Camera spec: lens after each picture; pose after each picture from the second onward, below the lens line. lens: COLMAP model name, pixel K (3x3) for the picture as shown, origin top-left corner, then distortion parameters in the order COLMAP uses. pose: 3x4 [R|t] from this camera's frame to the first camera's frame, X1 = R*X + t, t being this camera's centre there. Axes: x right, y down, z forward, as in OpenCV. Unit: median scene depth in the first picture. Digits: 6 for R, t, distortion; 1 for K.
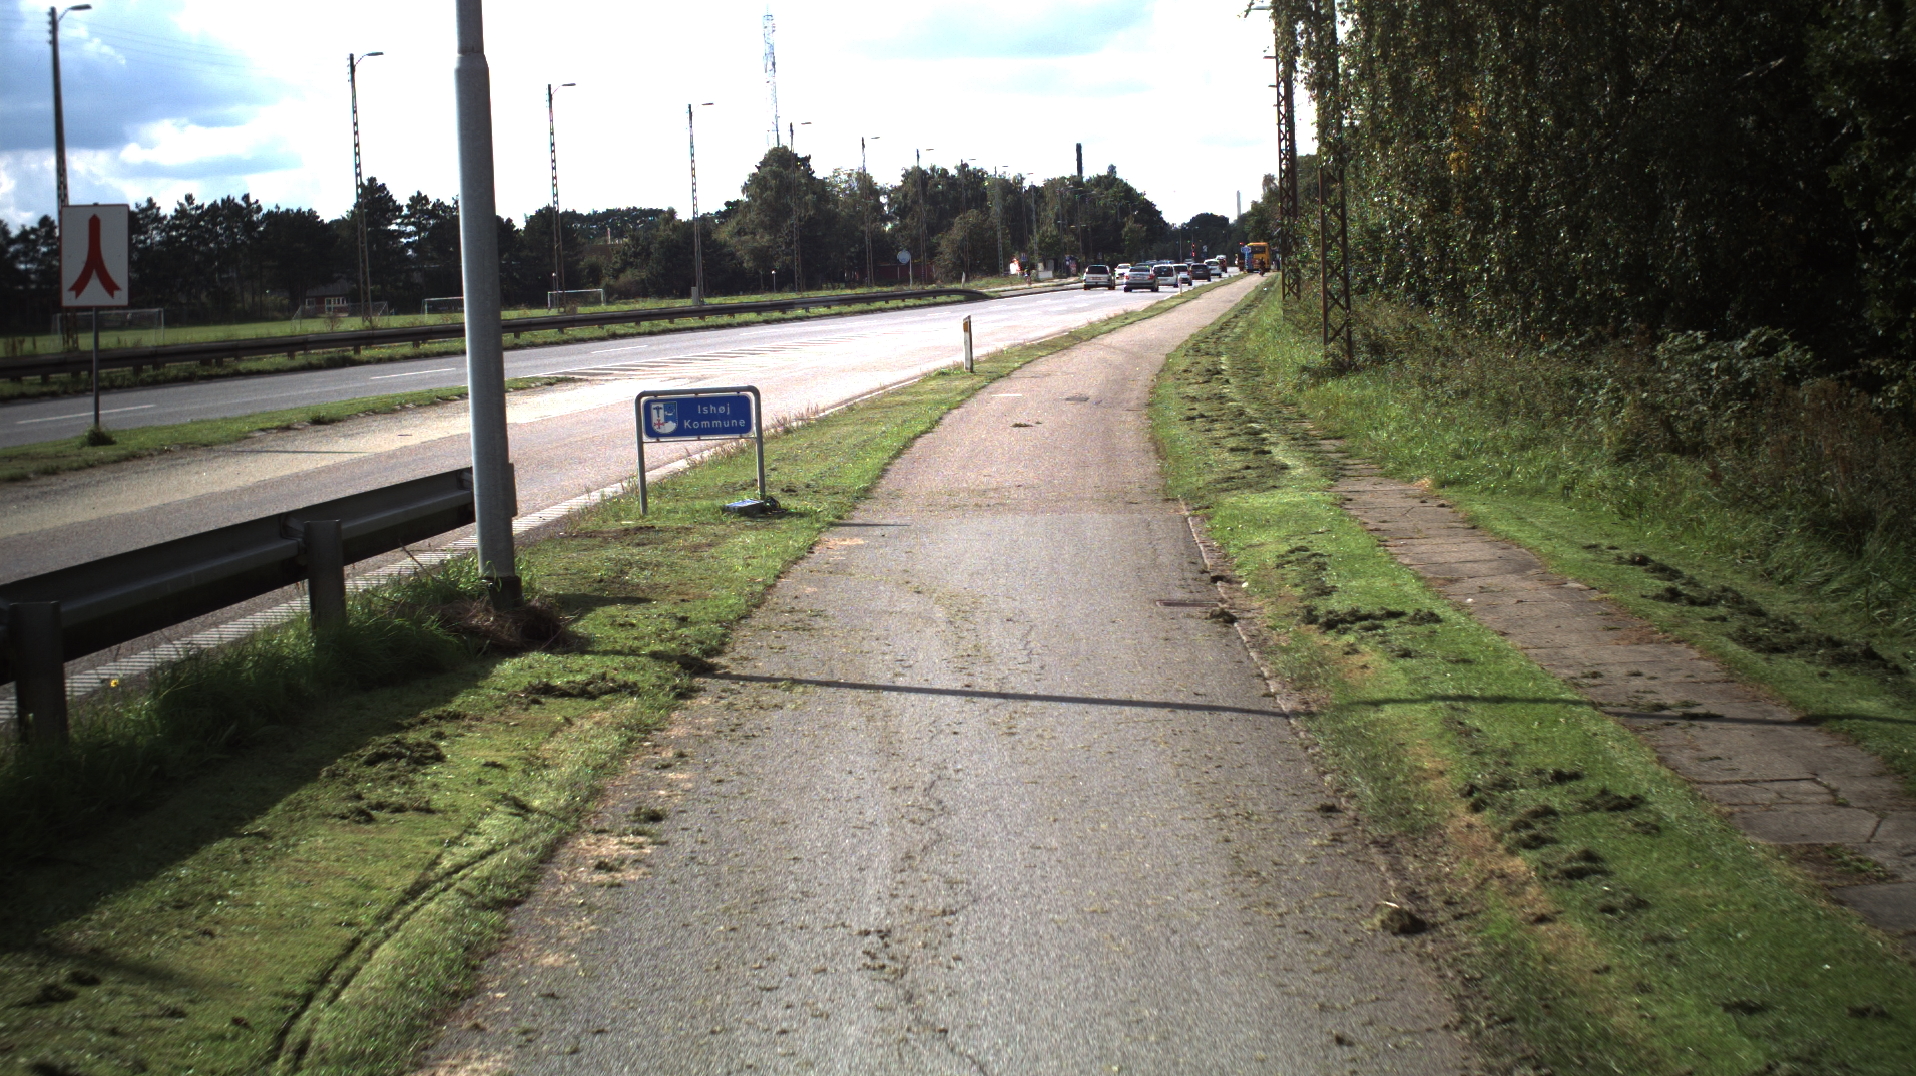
lens RADIAL K [[3381.6, 0, 958.0], [0, 3381.6, 538.0], [0, 0, 1]] dist [-0.294467, 0.320043]
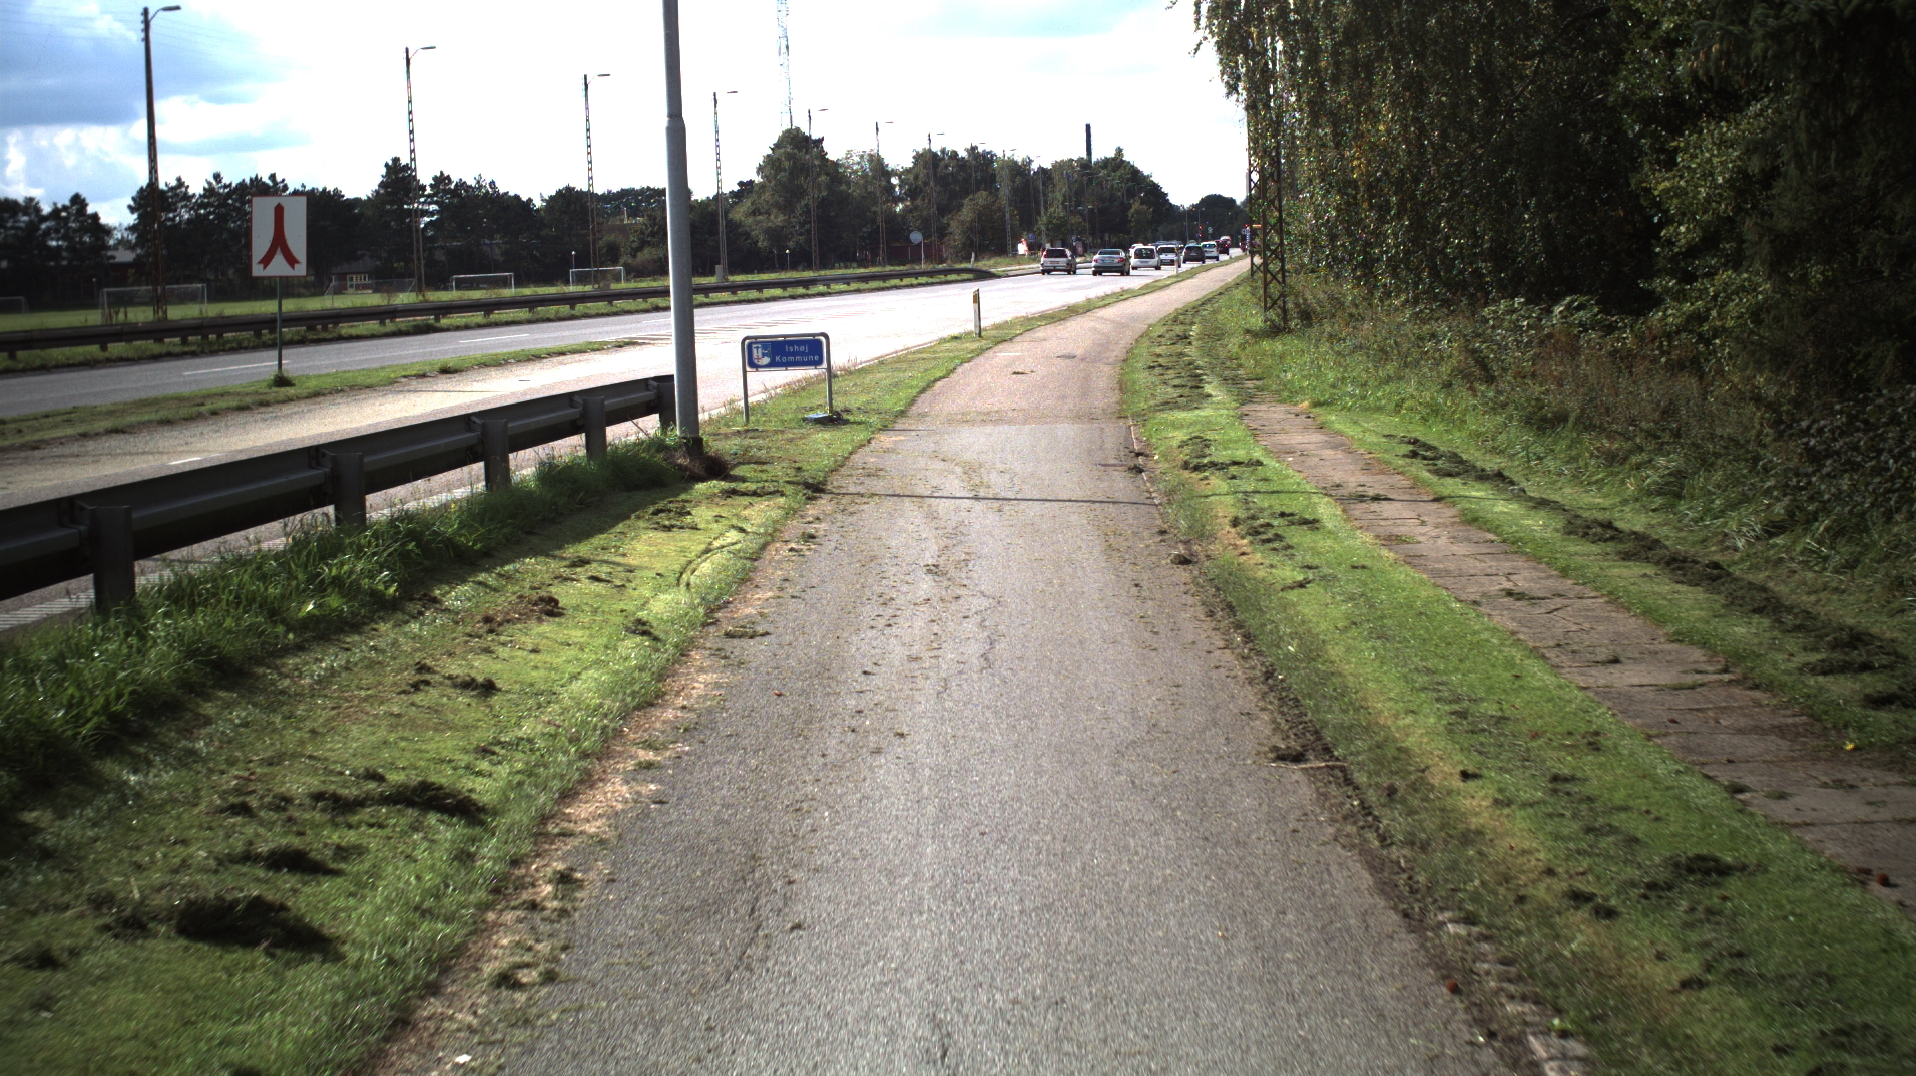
lens RADIAL K [[3381.6, 0, 958.0], [0, 3381.6, 538.0], [0, 0, 1]] dist [-0.294467, 0.320043]
pose [[0.999988, 0.004198, -0.002363, -0.000286], [-0.004184, 0.999974, 0.005937, 0.007985], [0.002388, -0.005927, 0.999980, -0.101810]]
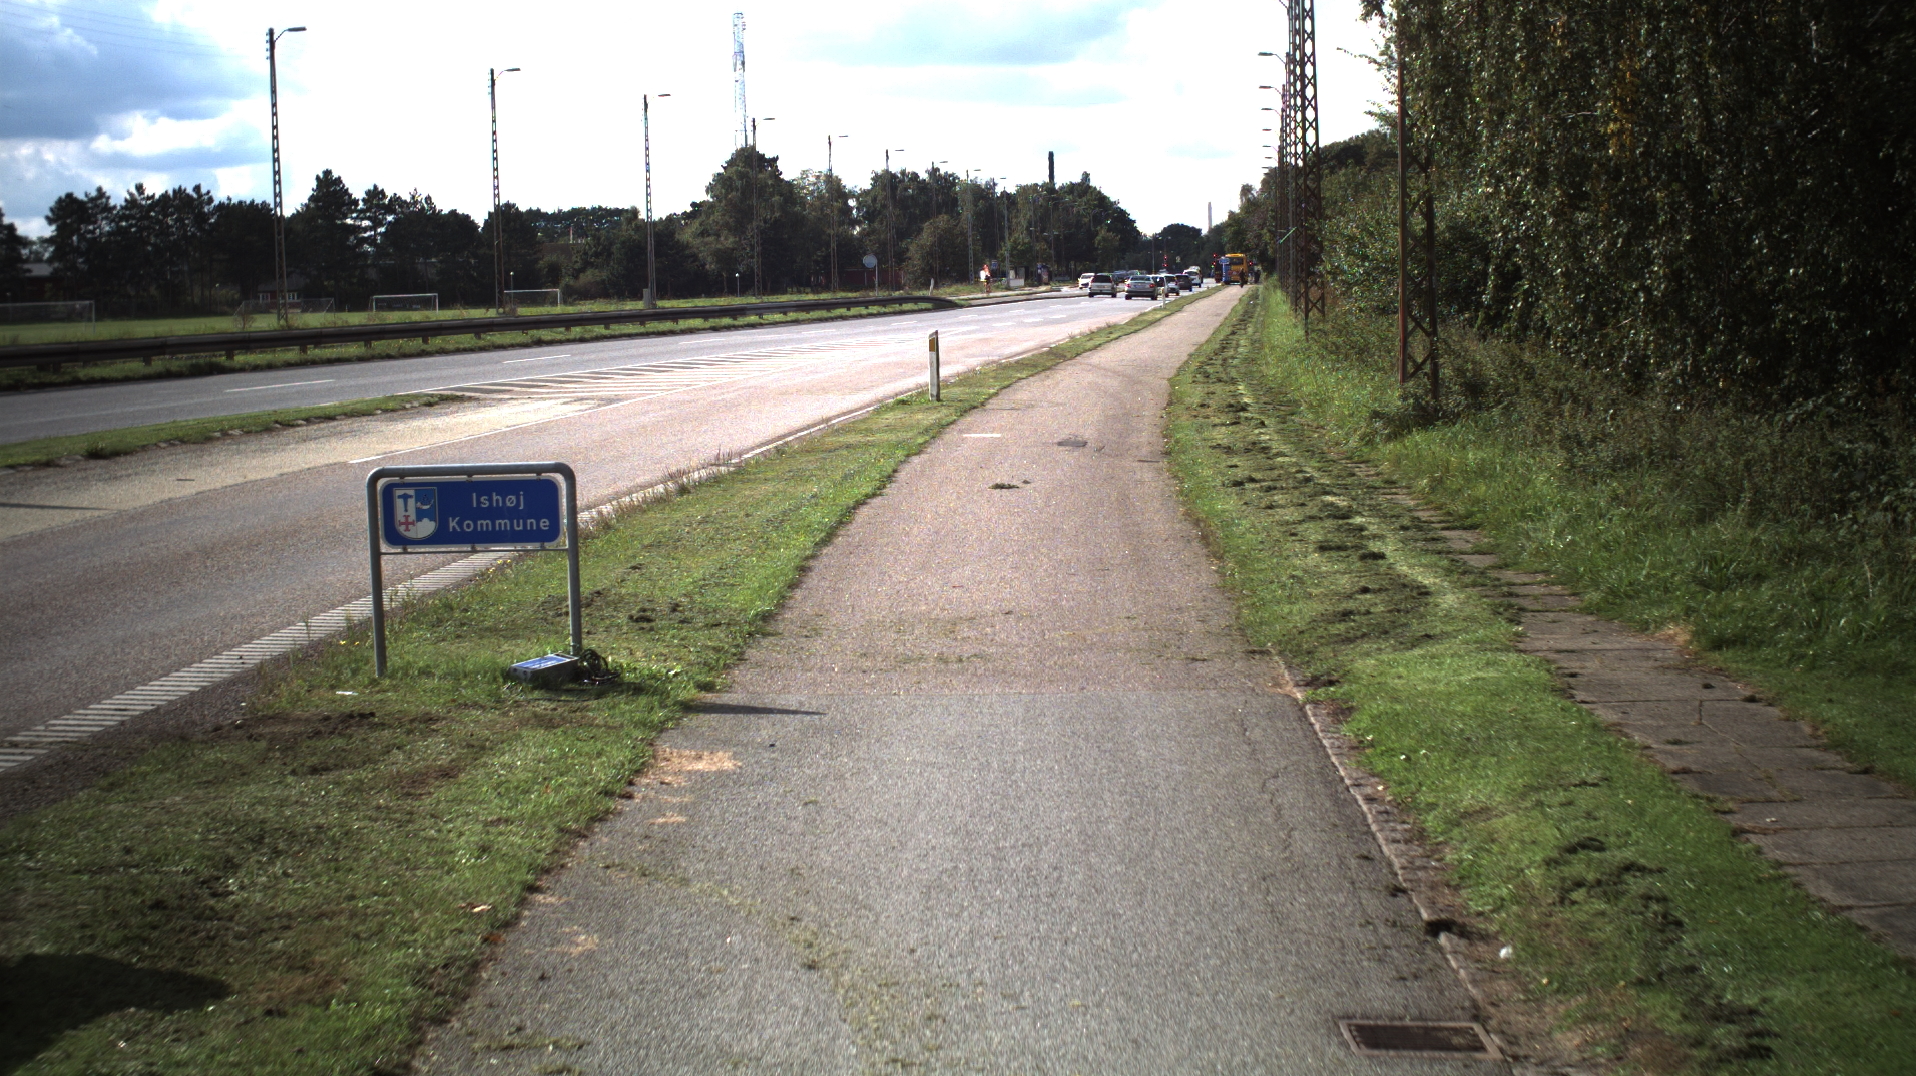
lens RADIAL K [[3381.6, 0, 958.0], [0, 3381.6, 538.0], [0, 0, 1]] dist [-0.294467, 0.320043]
pose [[0.999777, 0.018326, 0.010524, 0.000480], [-0.018305, 0.999830, -0.002106, -0.007900], [-0.010561, 0.001913, 0.999942, 0.102059]]
